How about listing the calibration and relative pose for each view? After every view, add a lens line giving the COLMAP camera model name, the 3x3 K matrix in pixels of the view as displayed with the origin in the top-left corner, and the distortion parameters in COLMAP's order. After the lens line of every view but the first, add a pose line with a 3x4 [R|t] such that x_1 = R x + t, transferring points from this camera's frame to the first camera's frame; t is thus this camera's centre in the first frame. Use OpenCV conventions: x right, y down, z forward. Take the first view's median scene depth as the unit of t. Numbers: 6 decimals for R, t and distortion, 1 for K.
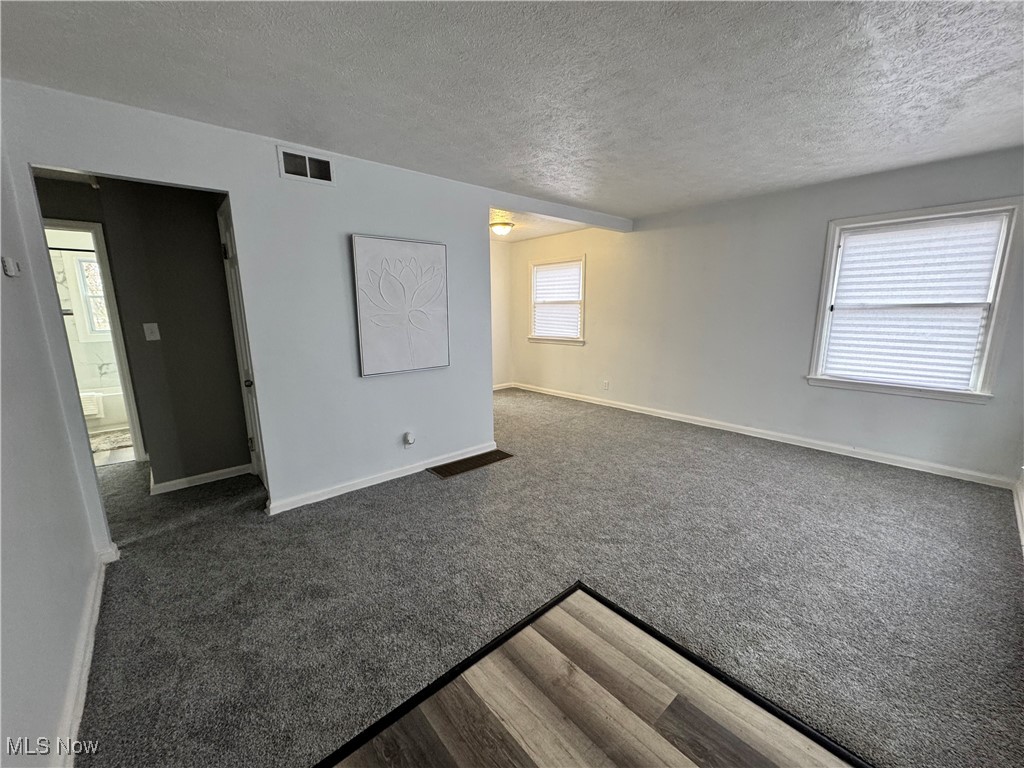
lens RADIAL K [[408.1, 0, 511.8], [0, 408.1, 384.6], [0, 0, 1]] dist [-0.000629, 0.000687]
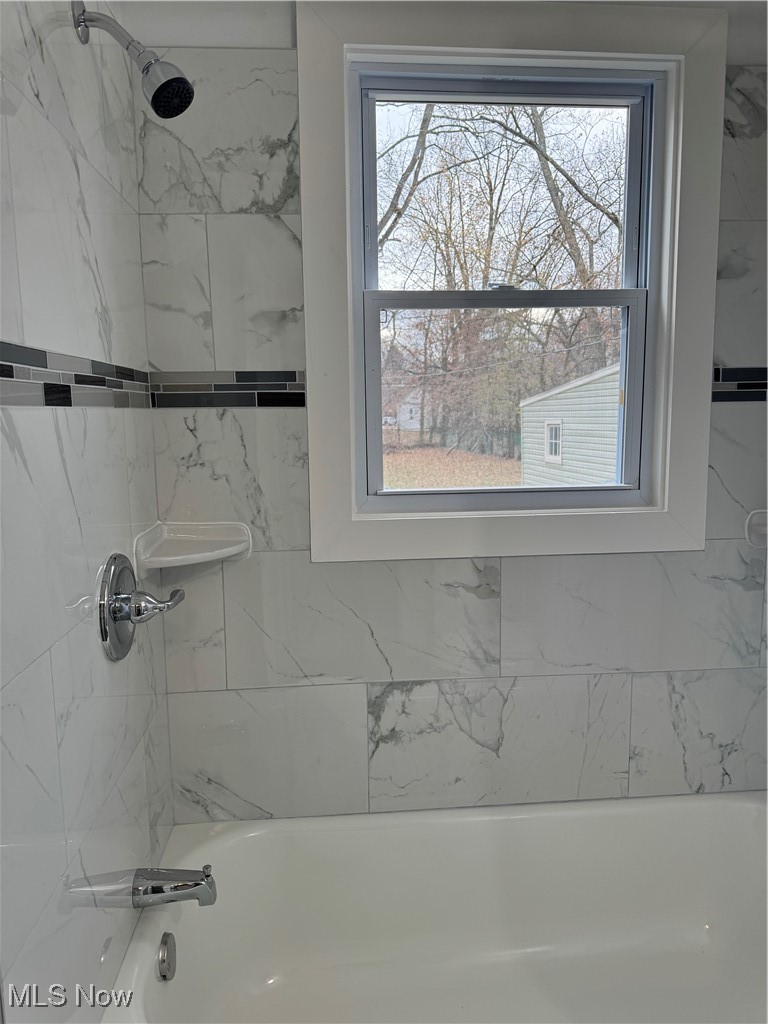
lens RADIAL K [[721.7, 0, 389.6], [0, 721.7, 509.8], [0, 0, 1]] dist [0.047401, -0.046368]
pose [[0.804496, 0.075655, -0.589119, -0.825649], [-0.104443, 0.994419, -0.014922, -0.119277], [0.584703, 0.073534, 0.807908, 0.746091]]
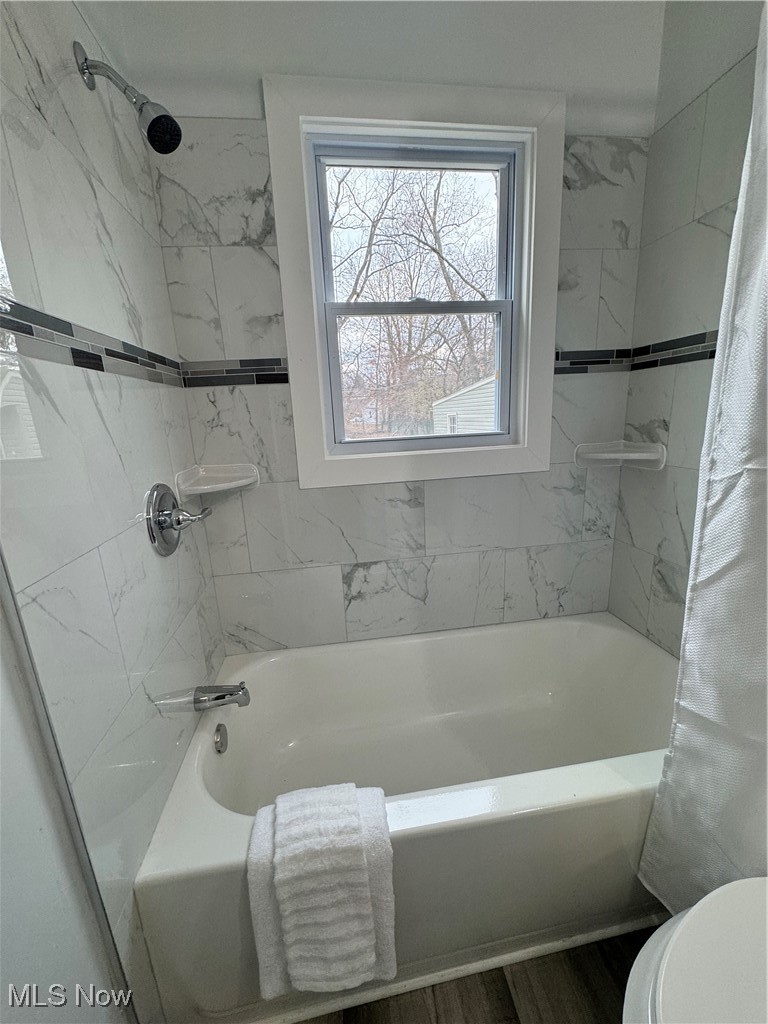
lens RADIAL K [[408.1, 0, 382.6], [0, 408.1, 512.2], [0, 0, 1]] dist [-0.000629, 0.000687]
pose [[0.837265, 0.096708, -0.538177, -0.841741], [-0.062358, 0.994702, 0.081730, -0.108547], [0.543229, -0.034870, 0.838860, 0.780600]]
